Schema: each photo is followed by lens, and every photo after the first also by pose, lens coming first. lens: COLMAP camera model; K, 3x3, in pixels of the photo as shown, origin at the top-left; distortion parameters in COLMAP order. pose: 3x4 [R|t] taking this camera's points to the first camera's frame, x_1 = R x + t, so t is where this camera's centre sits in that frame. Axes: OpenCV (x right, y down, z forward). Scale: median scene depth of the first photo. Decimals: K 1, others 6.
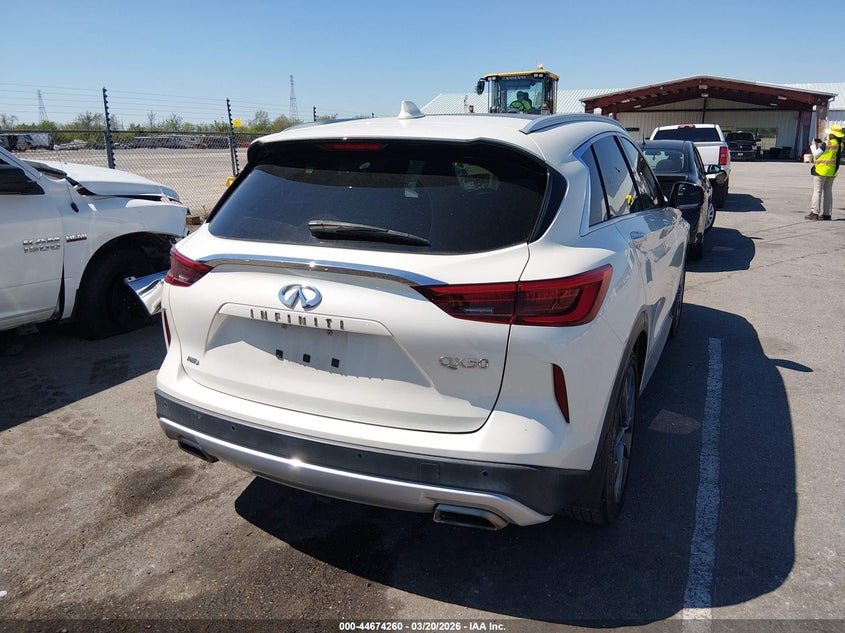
lens RADIAL K [[667.6, 0, 425.8], [0, 667.6, 315.1], [0, 0, 1]] dist [-0.009409, -0.011498]
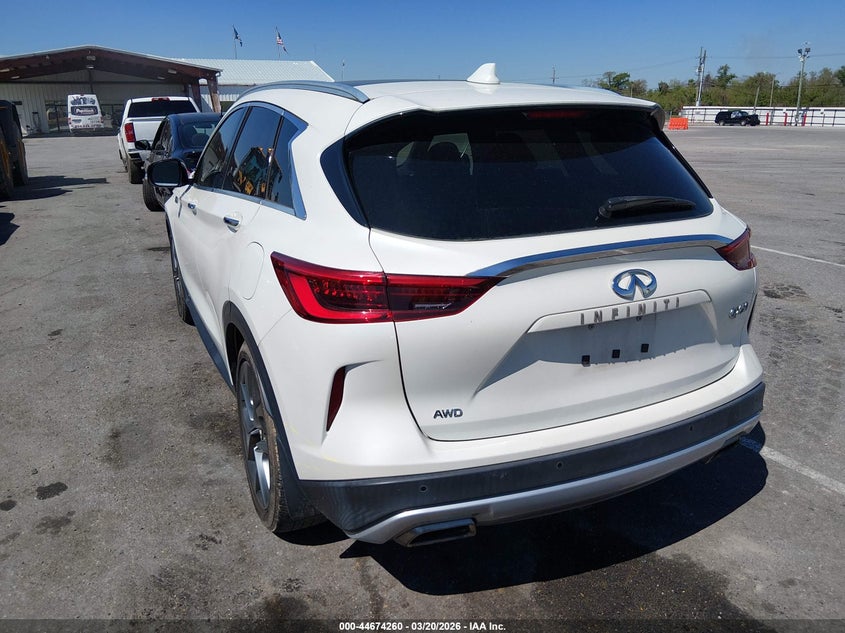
lens RADIAL K [[667.6, 0, 427.1], [0, 667.6, 314.0], [0, 0, 1]] dist [-0.009409, -0.011498]
pose [[0.635720, -0.230253, 0.736779, -0.846813], [0.204424, 0.970616, 0.126946, -0.130496], [-0.744359, 0.069913, 0.664109, 0.510685]]
